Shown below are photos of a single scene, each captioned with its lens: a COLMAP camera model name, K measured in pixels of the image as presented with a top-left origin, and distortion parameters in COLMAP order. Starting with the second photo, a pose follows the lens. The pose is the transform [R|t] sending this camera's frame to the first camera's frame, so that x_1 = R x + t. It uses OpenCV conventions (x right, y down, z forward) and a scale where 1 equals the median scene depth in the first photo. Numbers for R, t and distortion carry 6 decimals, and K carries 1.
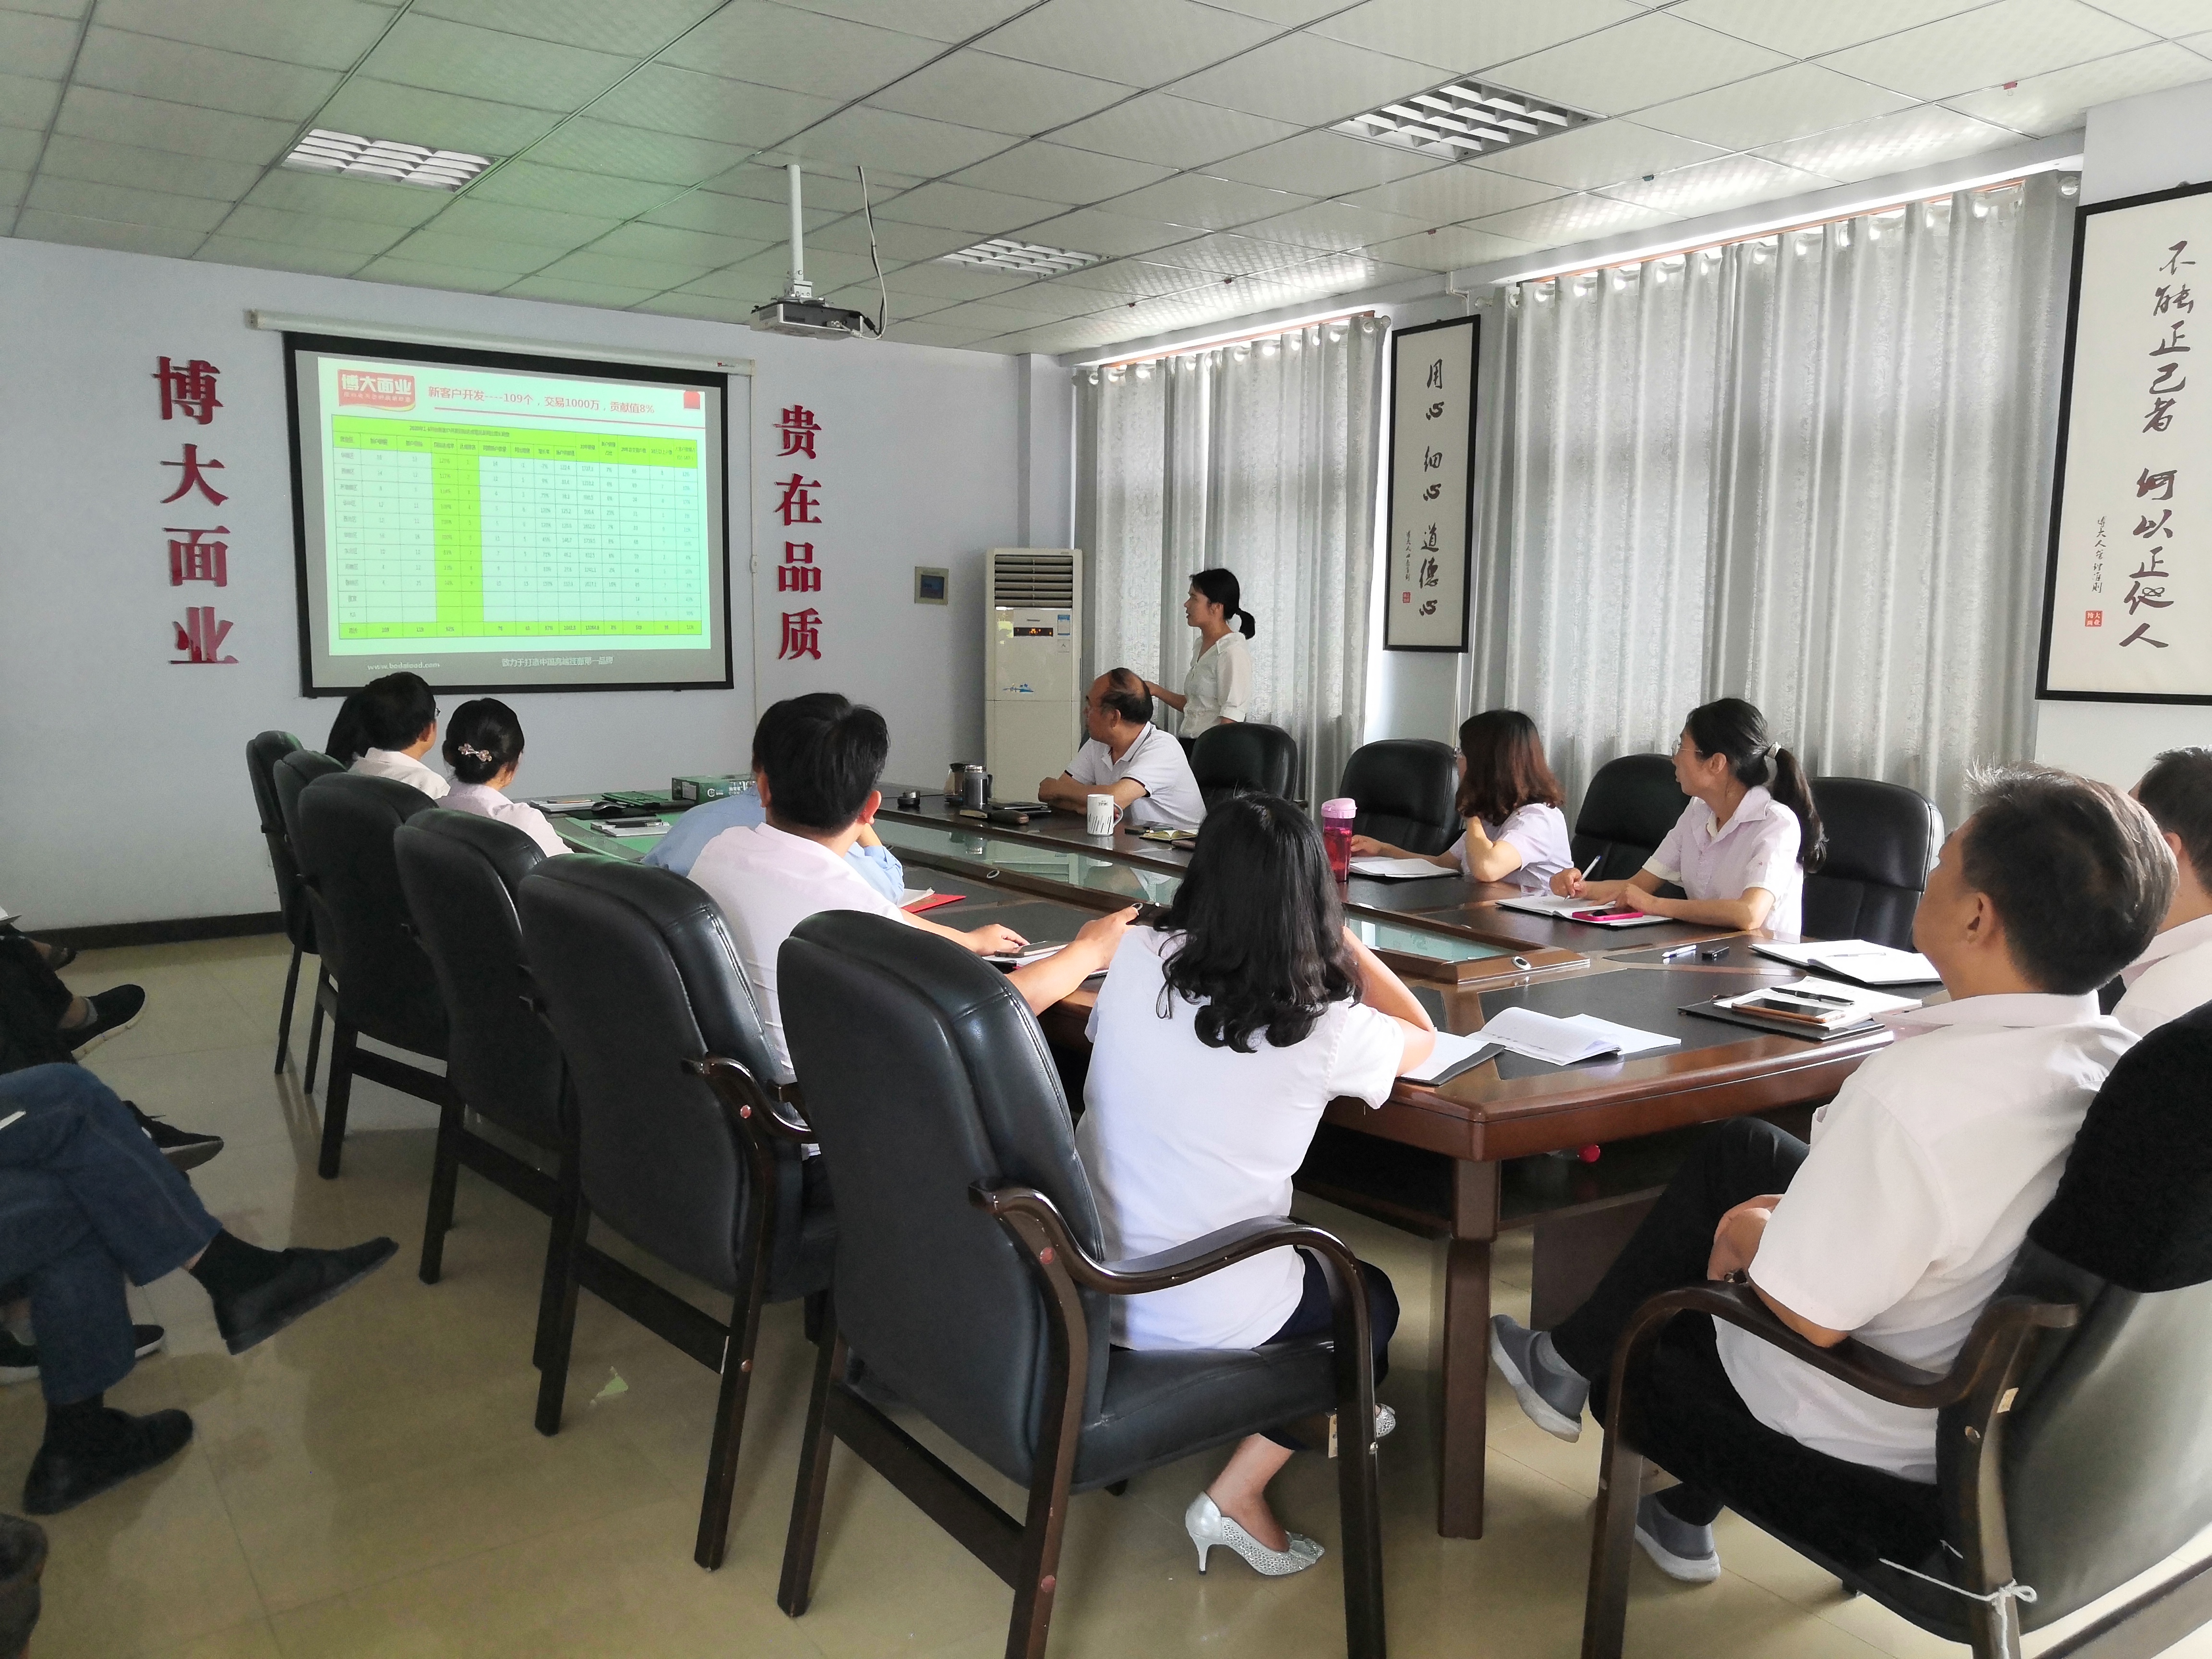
lens RADIAL K [[1695.4, 0, 1106.0], [0, 1695.4, 829.5], [0, 0, 1]] dist [-0.077538, 0.116601]
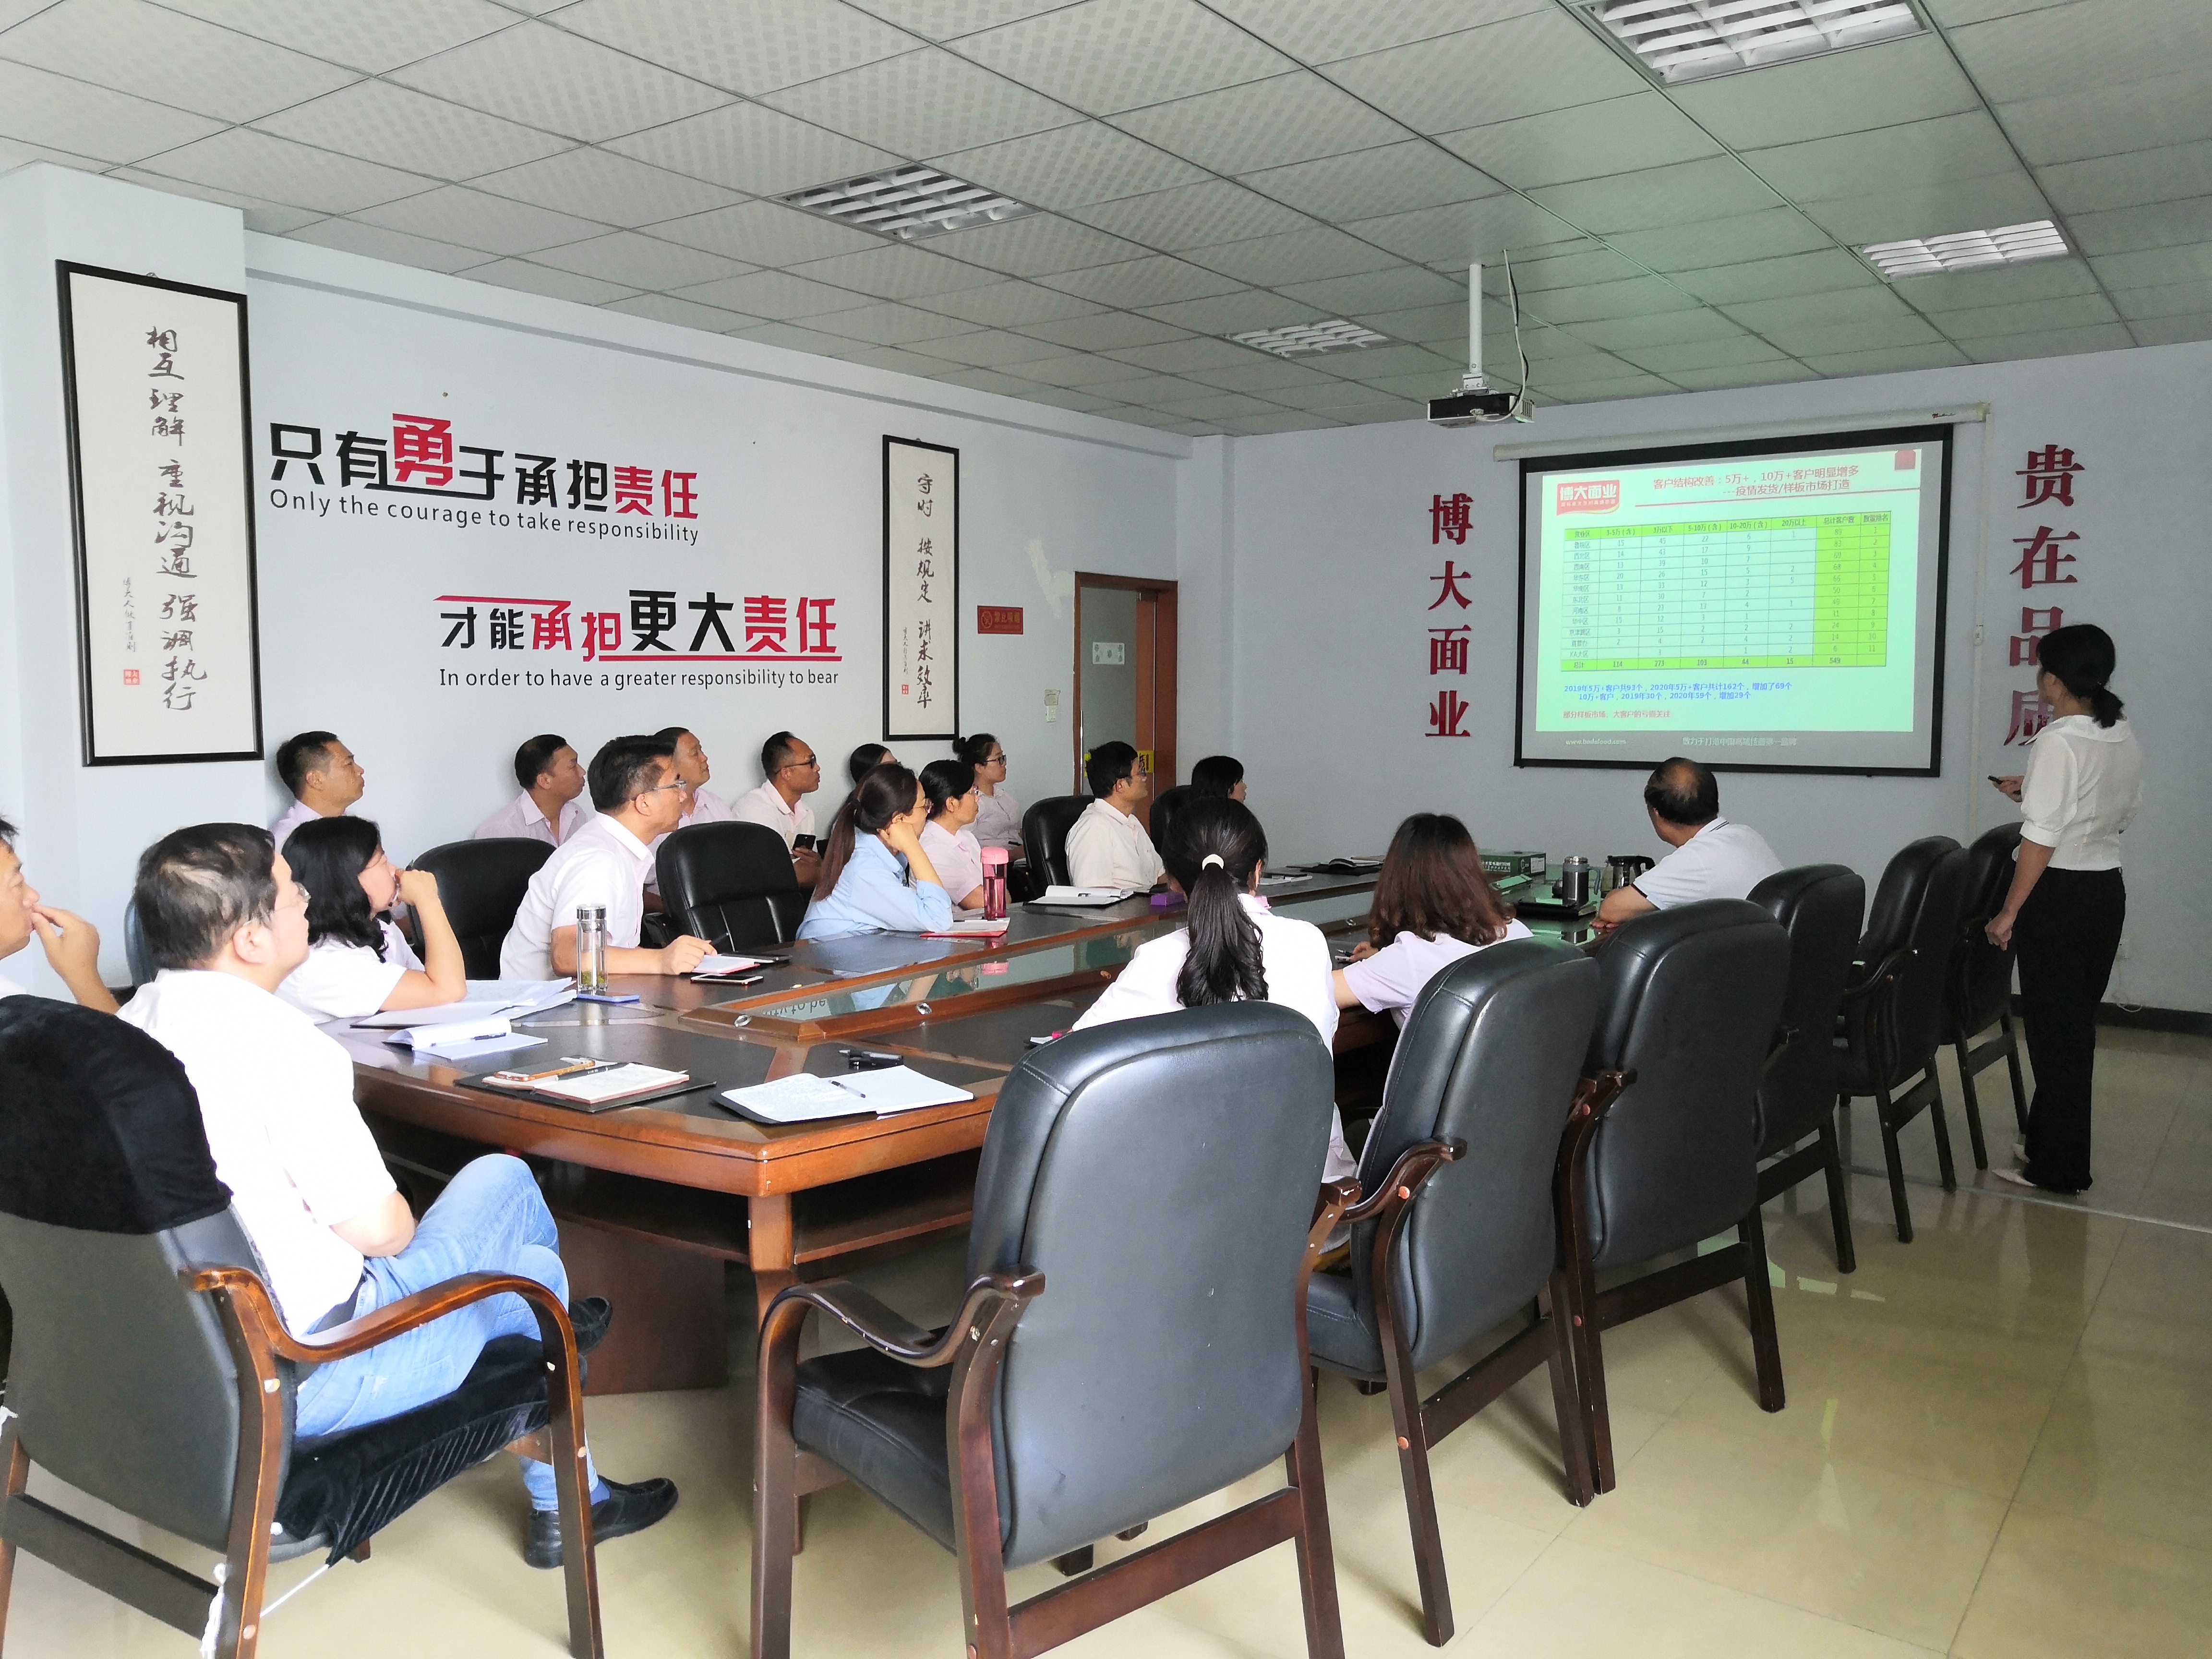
lens RADIAL K [[1695.4, 0, 1106.0], [0, 1695.4, 829.5], [0, 0, 1]] dist [-0.077538, 0.116601]
pose [[0.319029, 0.066039, -0.945441, 0.543958], [-0.110070, 0.993401, 0.032247, -0.041569], [0.941332, 0.093777, 0.324192, 0.350772]]
